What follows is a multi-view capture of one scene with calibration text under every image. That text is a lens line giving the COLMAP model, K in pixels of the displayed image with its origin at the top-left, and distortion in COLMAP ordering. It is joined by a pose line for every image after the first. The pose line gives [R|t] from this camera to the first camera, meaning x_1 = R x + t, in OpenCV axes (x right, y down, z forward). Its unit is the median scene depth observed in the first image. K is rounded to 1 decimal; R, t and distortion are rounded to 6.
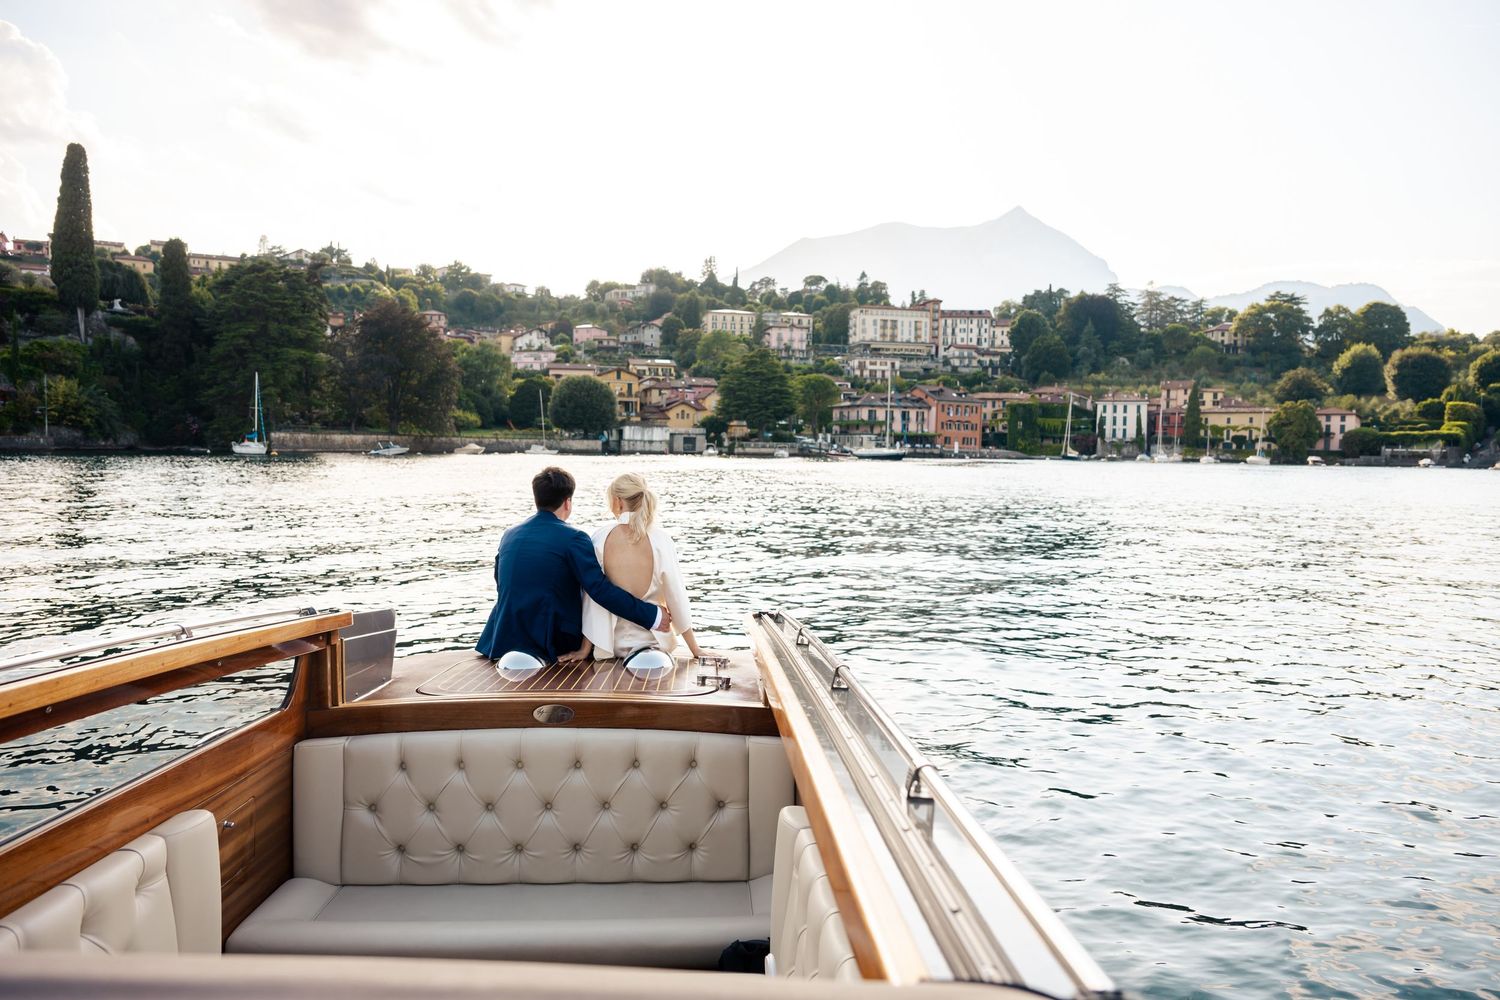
lens RADIAL K [[989.1, 0, 740.8], [0, 989.1, 503.5], [0, 0, 1]] dist [-0.011334, 0.002744]
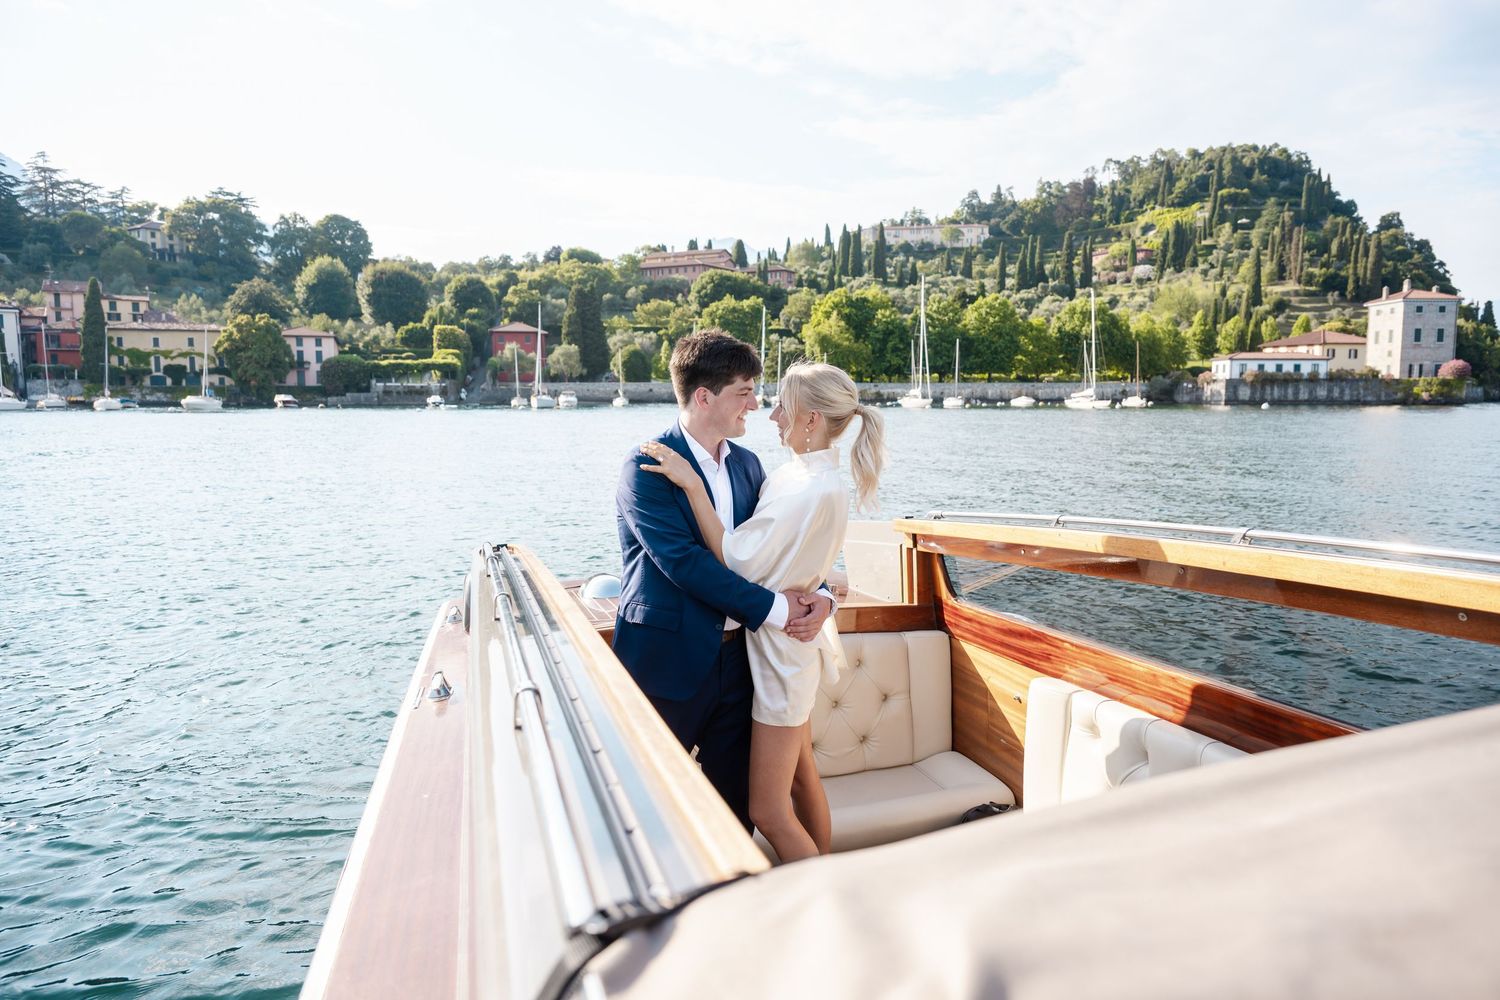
lens RADIAL K [[989.1, 0, 751.7], [0, 989.1, 505.7], [0, 0, 1]] dist [-0.011334, 0.002744]
pose [[0.566226, -0.106439, 0.817348, 0.120272], [0.055207, 0.994298, 0.091237, -0.009768], [-0.822399, -0.006538, 0.568874, 0.210523]]
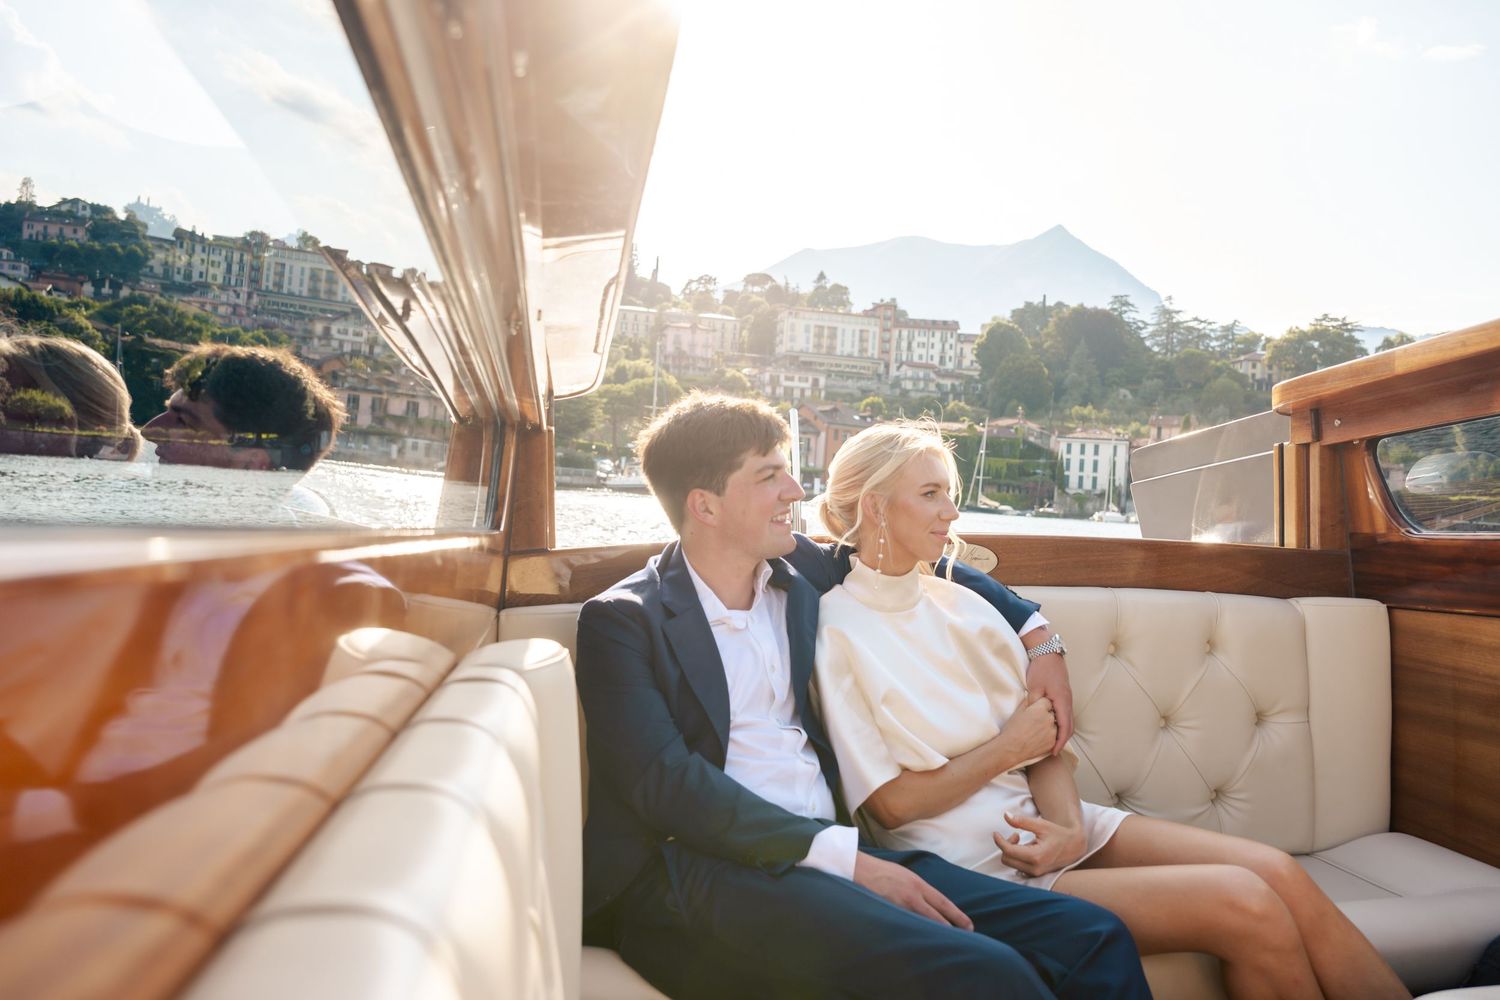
lens RADIAL K [[1179.9, 0, 763.3], [0, 1179.9, 497.1], [0, 0, 1]] dist [0.000594, -0.004237]
pose [[0.998339, 0.047554, 0.032531, 0.088967], [-0.045742, 0.997475, -0.054327, -0.002023], [-0.035032, 0.052749, 0.997993, 0.109372]]
